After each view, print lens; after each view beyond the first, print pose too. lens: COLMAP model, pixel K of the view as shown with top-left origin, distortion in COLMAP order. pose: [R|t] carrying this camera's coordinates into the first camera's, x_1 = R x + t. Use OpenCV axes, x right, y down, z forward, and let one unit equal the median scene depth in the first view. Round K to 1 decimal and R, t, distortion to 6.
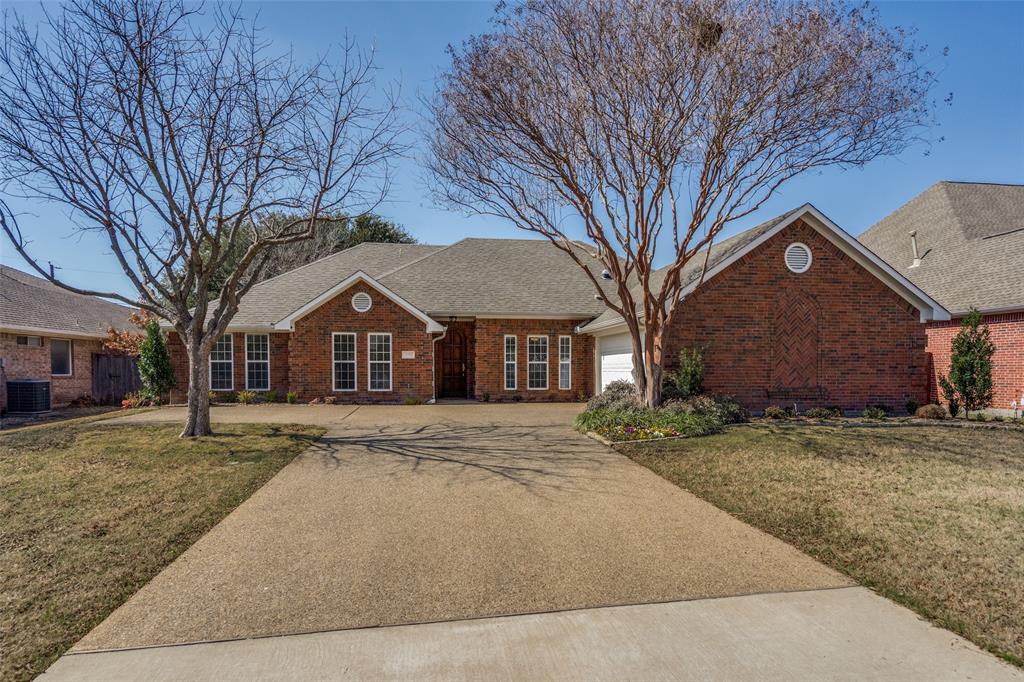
lens RADIAL K [[564.4, 0, 511.7], [0, 564.4, 337.6], [0, 0, 1]] dist [0.000046, 0.000368]
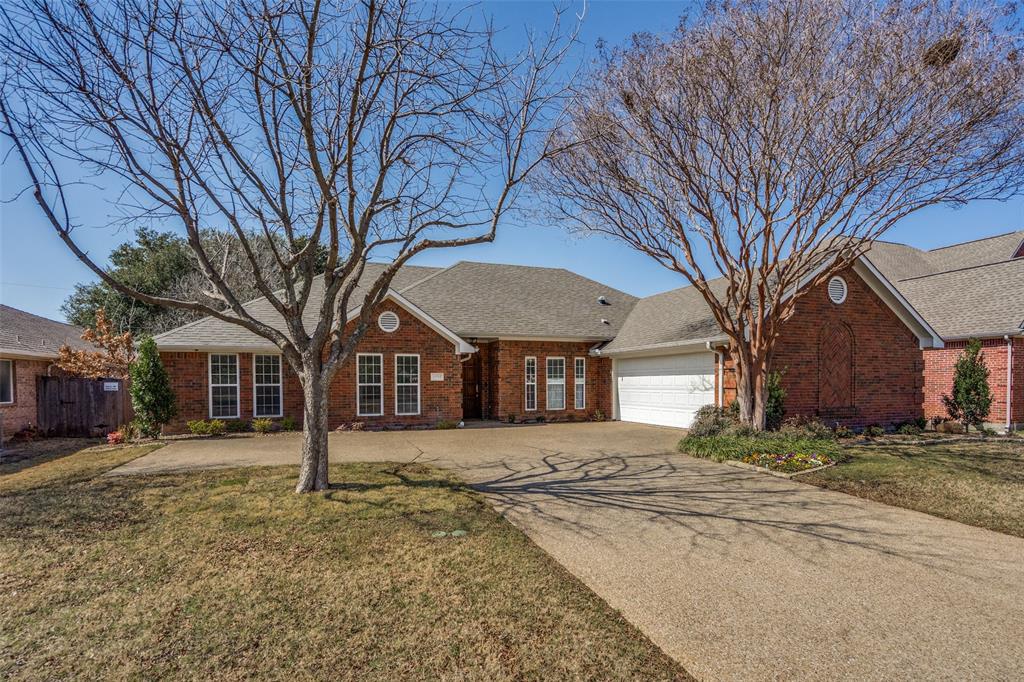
lens RADIAL K [[484.9, 0, 512.4], [0, 484.9, 347.5], [0, 0, 1]] dist [-0.000500, 0.000984]
pose [[0.976116, 0.008916, 0.217066, -0.238336], [-0.005490, 0.999851, -0.016381, -0.007099], [-0.217179, 0.014798, 0.976020, 0.157728]]
